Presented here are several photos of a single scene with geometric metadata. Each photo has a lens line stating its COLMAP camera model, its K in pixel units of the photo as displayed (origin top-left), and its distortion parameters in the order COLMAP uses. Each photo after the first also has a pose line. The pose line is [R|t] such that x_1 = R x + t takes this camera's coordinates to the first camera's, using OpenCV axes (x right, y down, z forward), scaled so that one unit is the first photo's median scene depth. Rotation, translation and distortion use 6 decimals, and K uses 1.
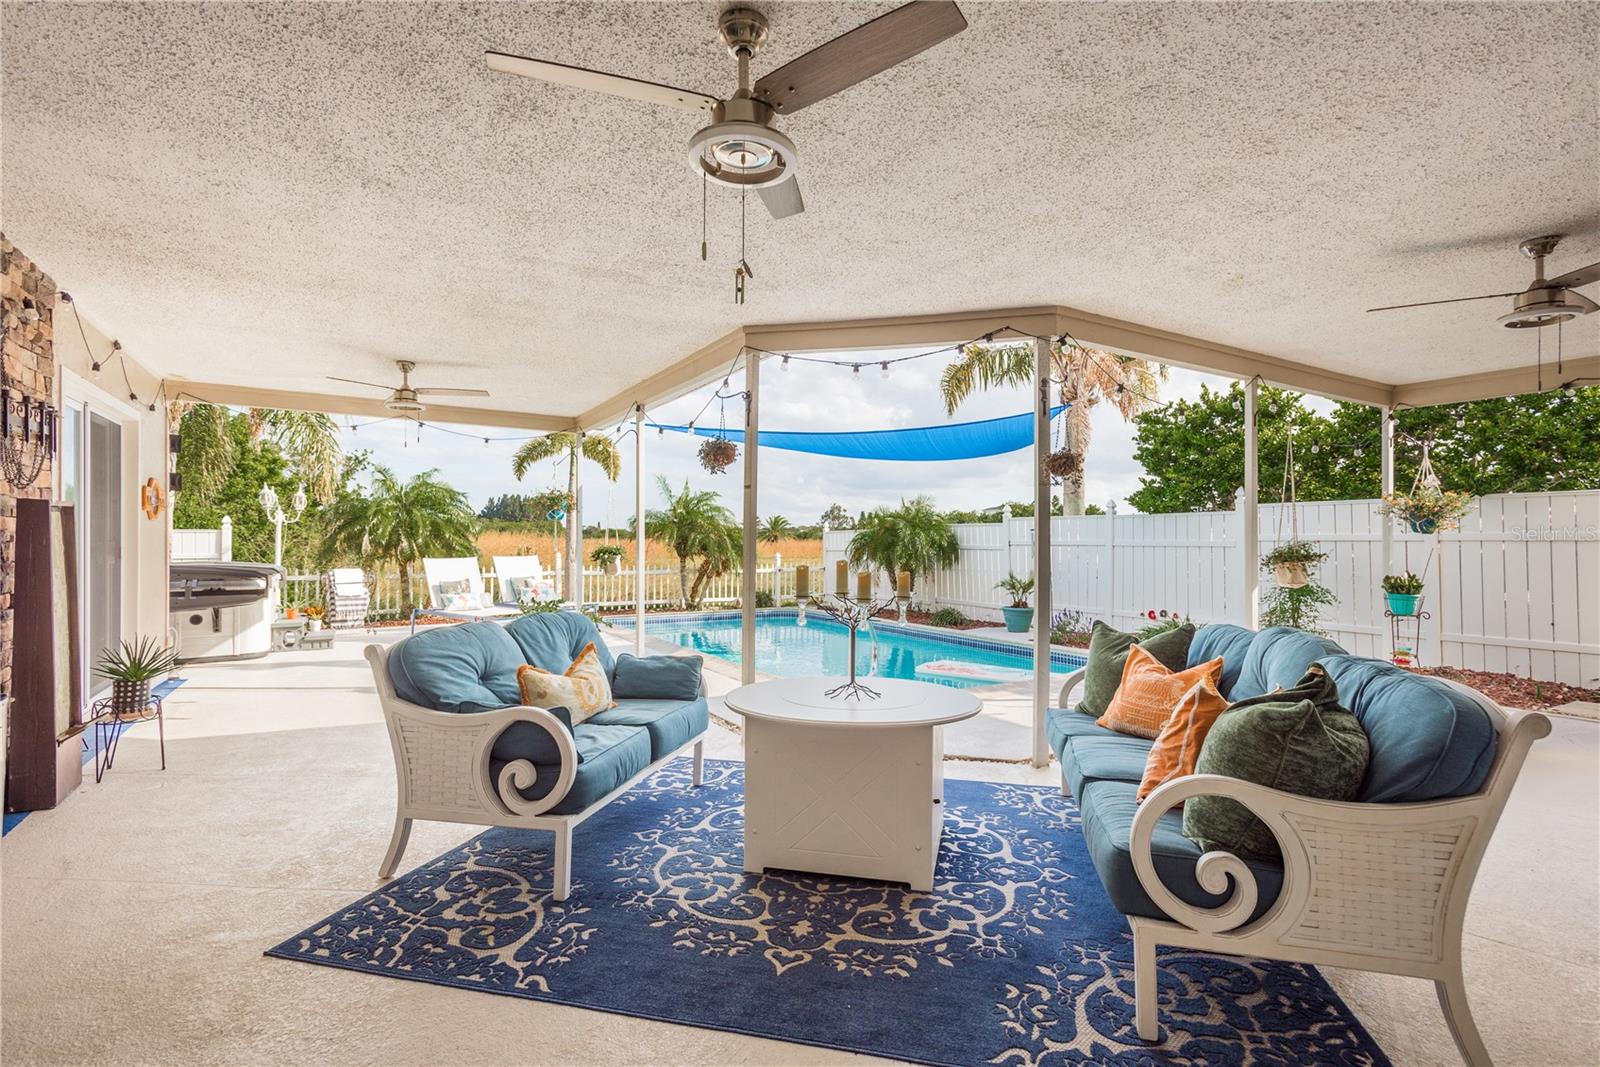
lens RADIAL K [[768.4, 0, 800.9], [0, 768.4, 537.8], [0, 0, 1]] dist [0.004421, 0.000896]
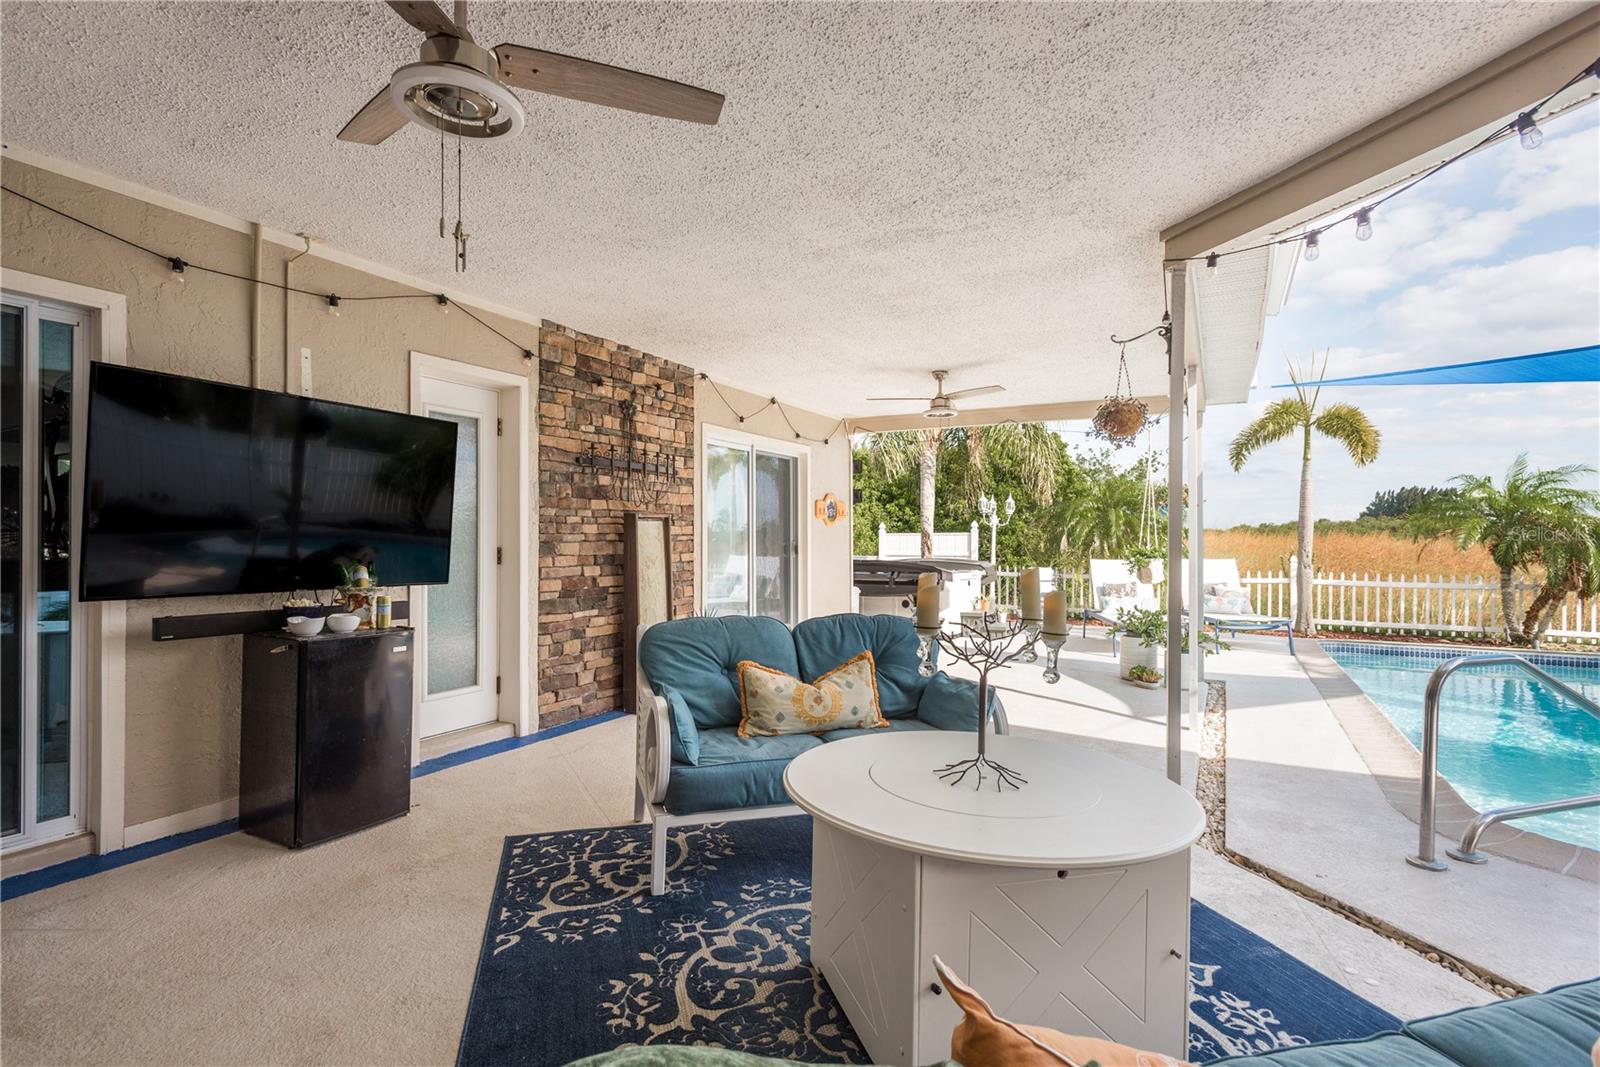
lens RADIAL K [[768.4, 0, 800.7], [0, 768.4, 538.3], [0, 0, 1]] dist [0.004421, 0.000896]
pose [[0.499577, -0.003849, -0.866261, 0.289778], [0.002693, 0.999992, -0.002890, 0.003087], [0.866265, -0.000889, 0.499584, 0.290114]]
